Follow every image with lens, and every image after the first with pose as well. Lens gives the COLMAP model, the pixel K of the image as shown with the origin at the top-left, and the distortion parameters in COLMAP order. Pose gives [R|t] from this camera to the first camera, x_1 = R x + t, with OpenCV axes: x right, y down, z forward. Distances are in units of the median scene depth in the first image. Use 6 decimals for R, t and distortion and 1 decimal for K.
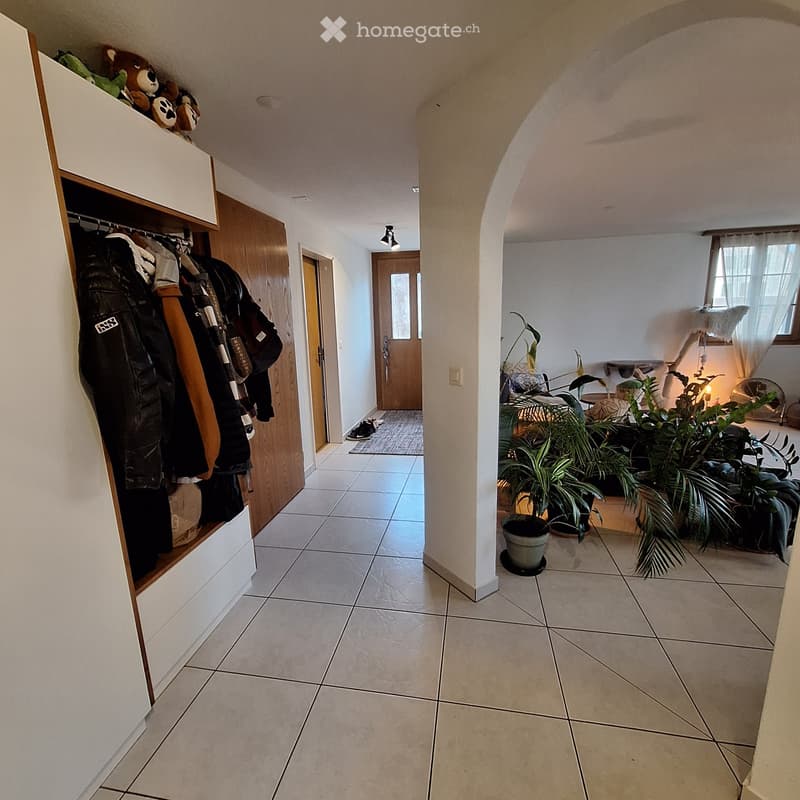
lens RADIAL K [[417.7, 0, 397.3], [0, 417.7, 406.6], [0, 0, 1]] dist [-0.003831, 0.003362]
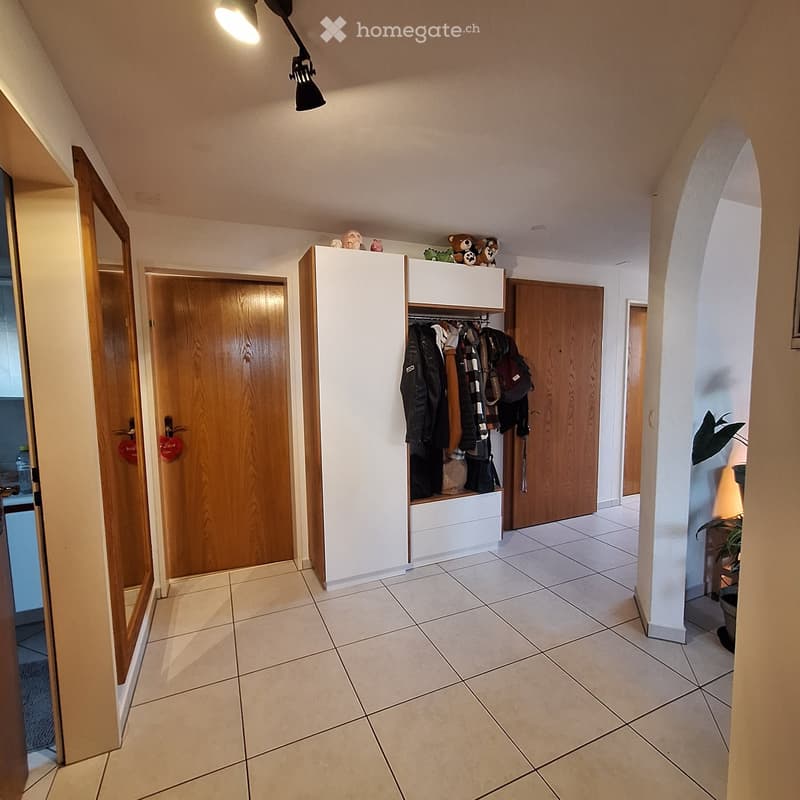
lens RADIAL K [[417.7, 0, 397.9], [0, 417.7, 403.1], [0, 0, 1]] dist [-0.003831, 0.003362]
pose [[0.566251, 0.081579, -0.820186, 0.862796], [-0.172387, 0.984804, -0.021062, 0.036299], [0.806004, 0.153316, 0.571710, -0.243207]]
